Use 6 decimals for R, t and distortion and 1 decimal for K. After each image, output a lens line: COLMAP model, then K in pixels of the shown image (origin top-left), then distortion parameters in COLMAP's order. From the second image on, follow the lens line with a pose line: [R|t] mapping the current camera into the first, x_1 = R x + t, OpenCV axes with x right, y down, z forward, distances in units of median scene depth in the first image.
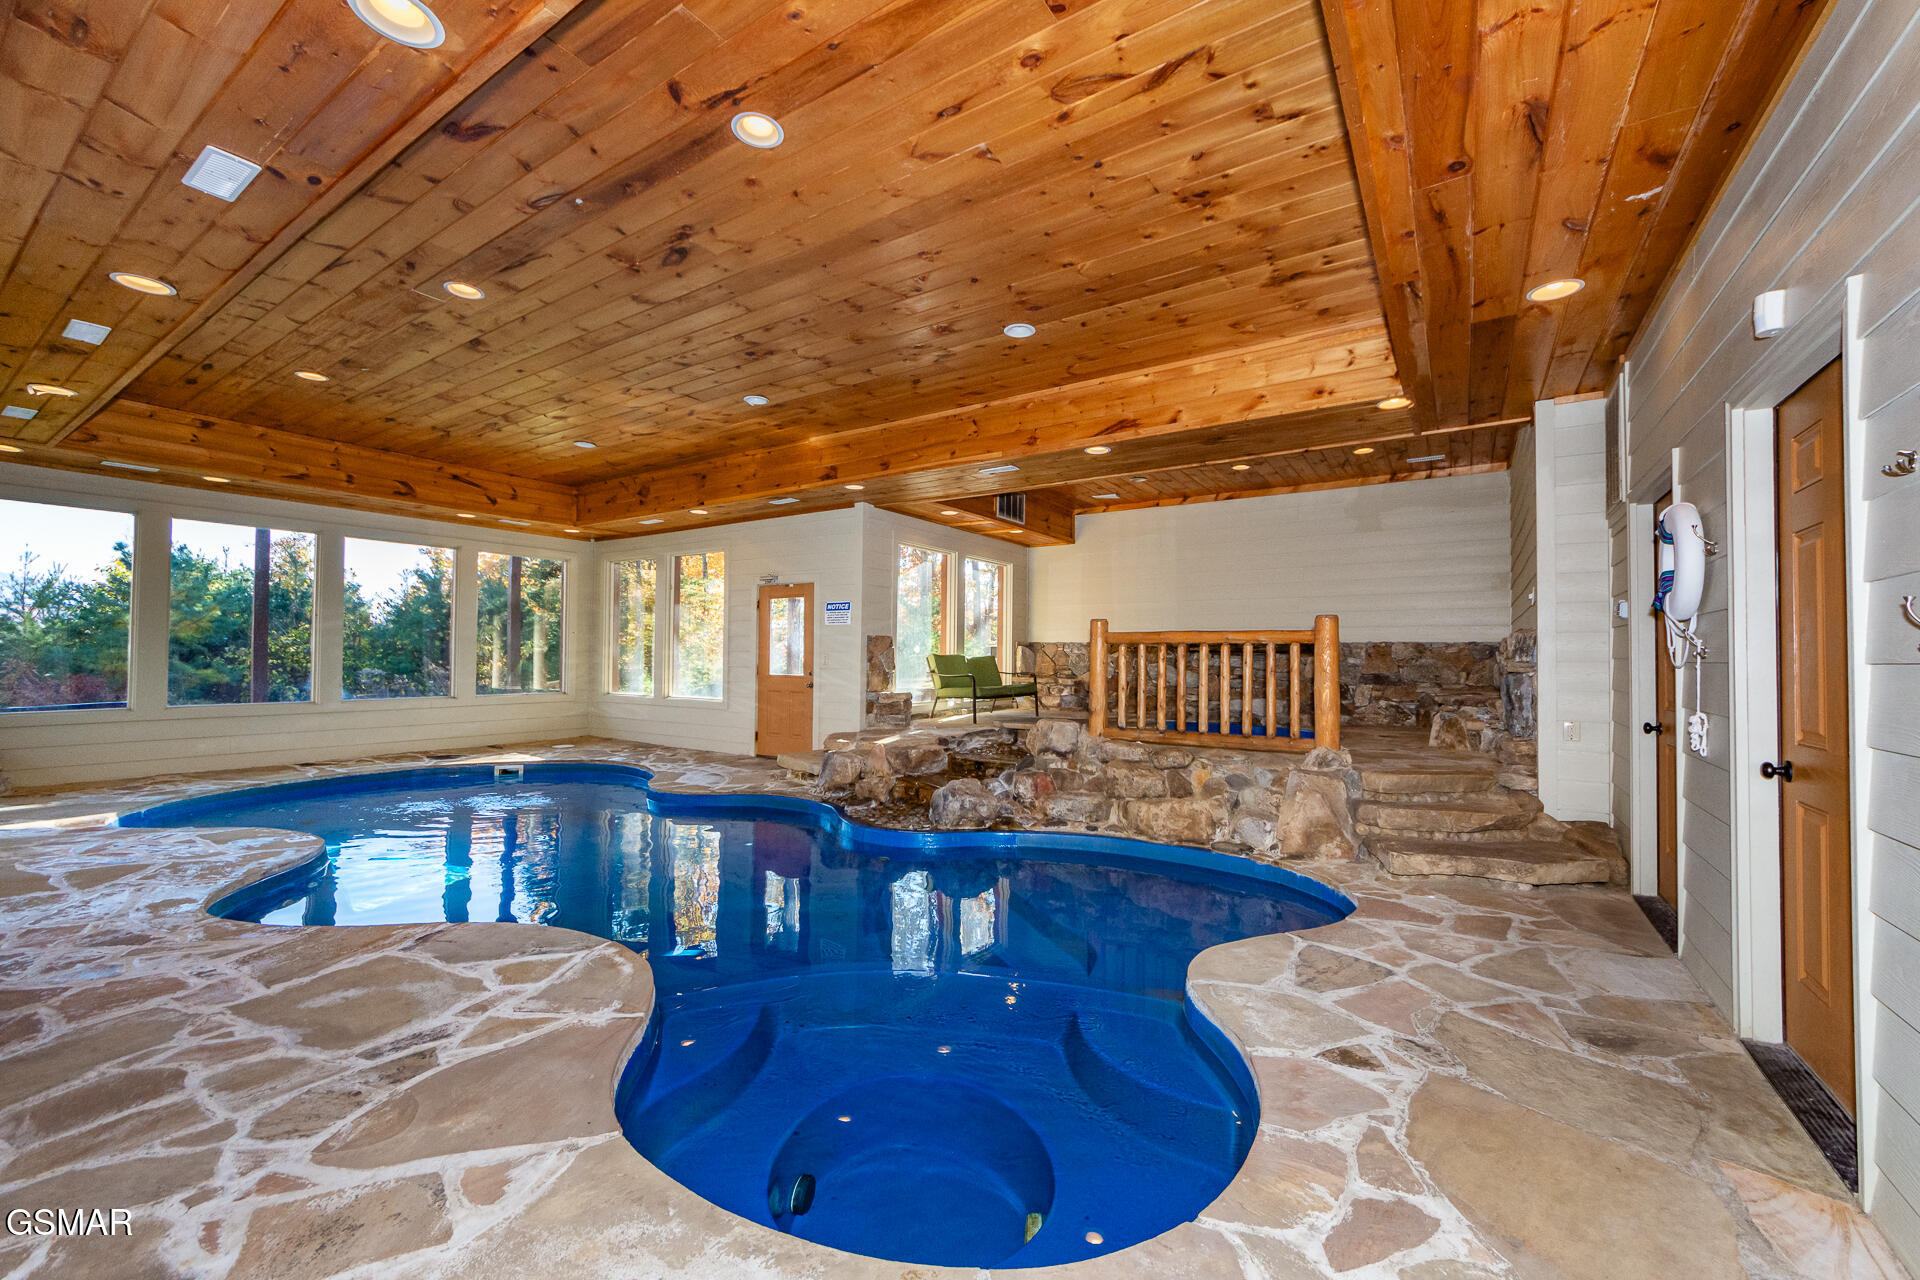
lens RADIAL K [[737.7, 0, 986.4], [0, 737.7, 645.4], [0, 0, 1]] dist [0.005178, 0.001337]
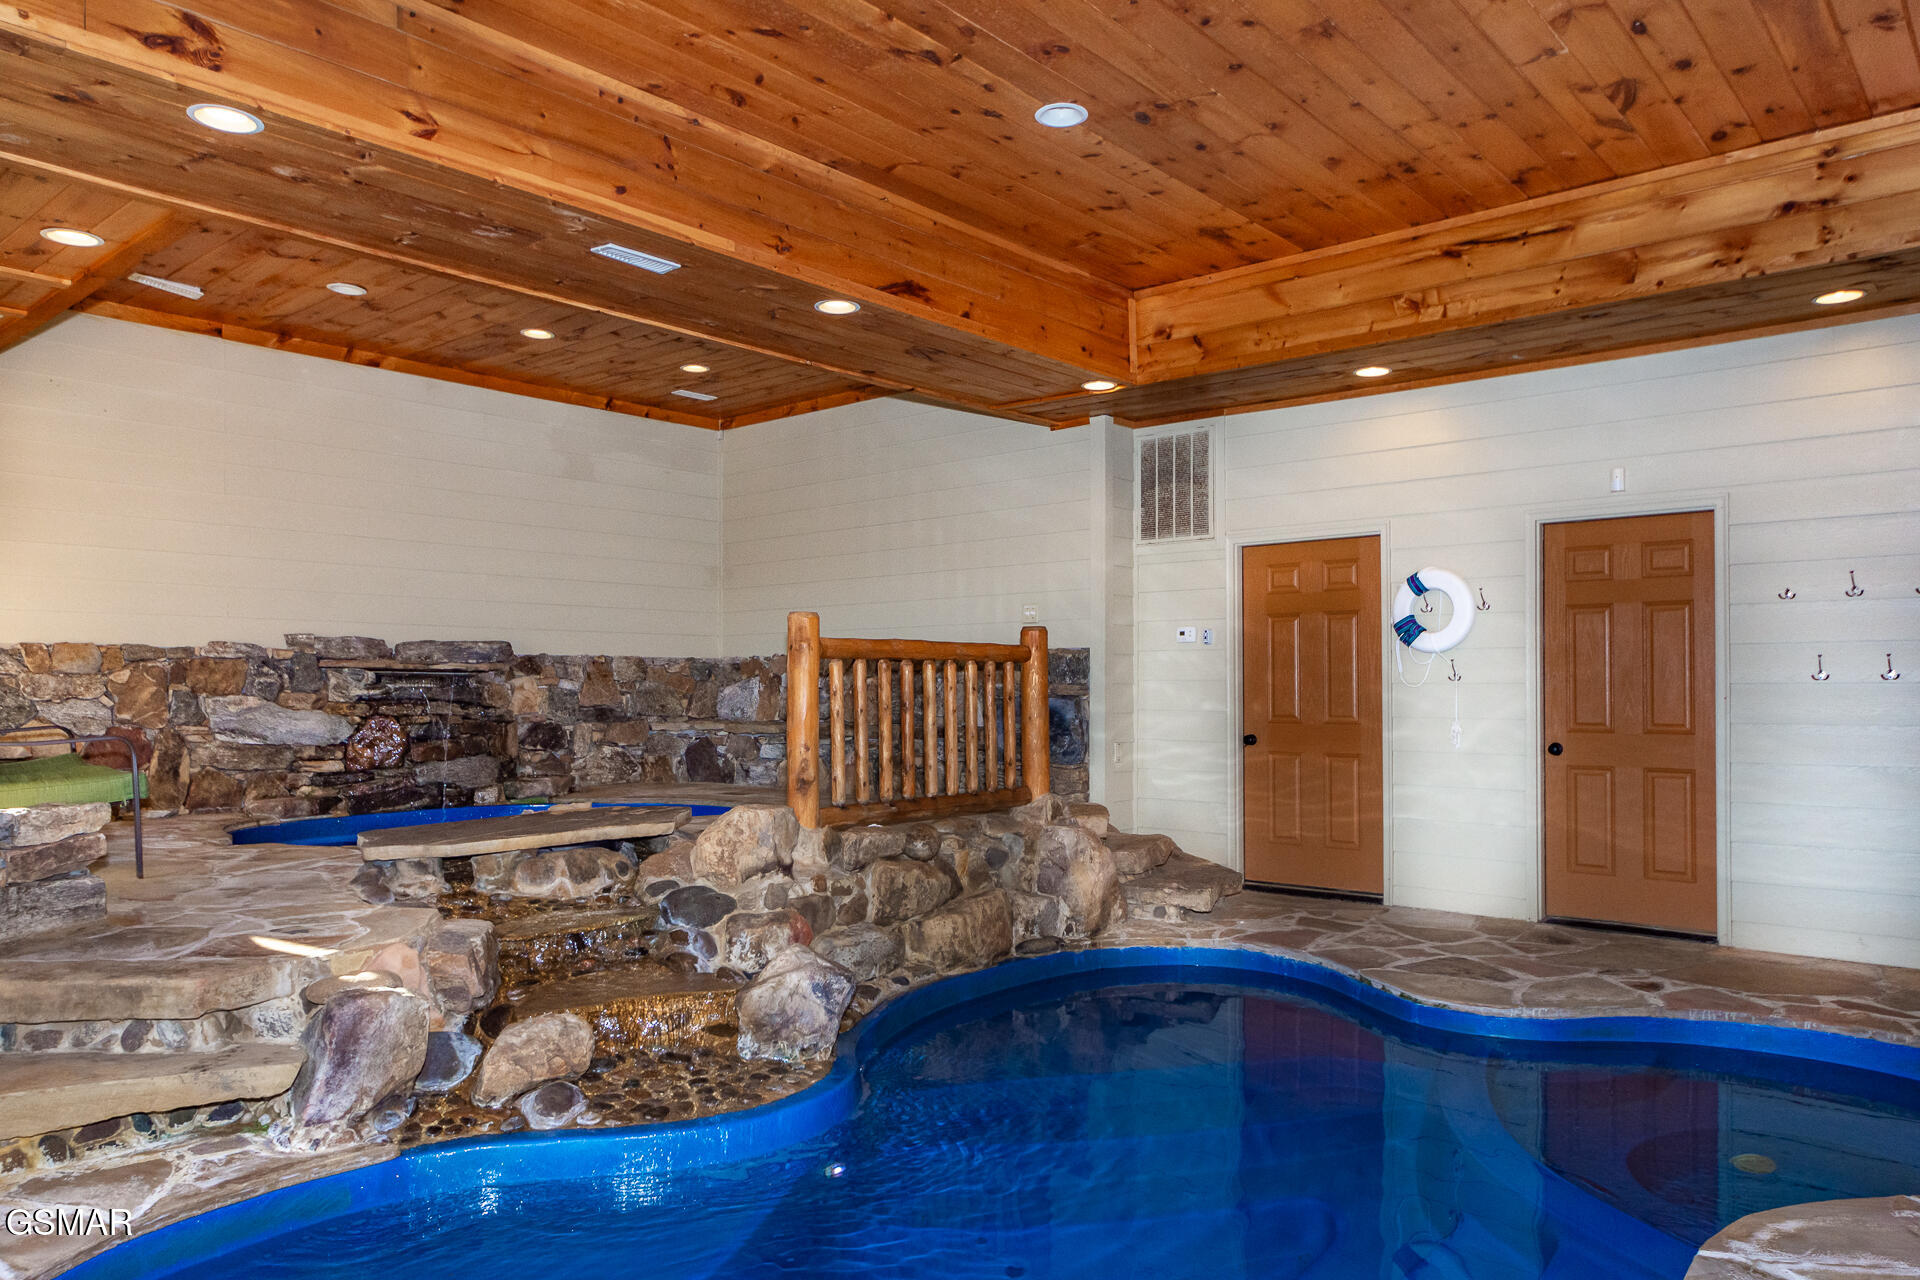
lens RADIAL K [[1314.4, 0, 972.2], [0, 1314.4, 664.1], [0, 0, 1]] dist [0.002529, -0.004454]
pose [[0.146367, 0.004352, 0.989221, -0.847018], [-0.010031, 0.999945, -0.002915, 0.004456], [-0.989179, -0.009497, 0.146403, 0.787742]]
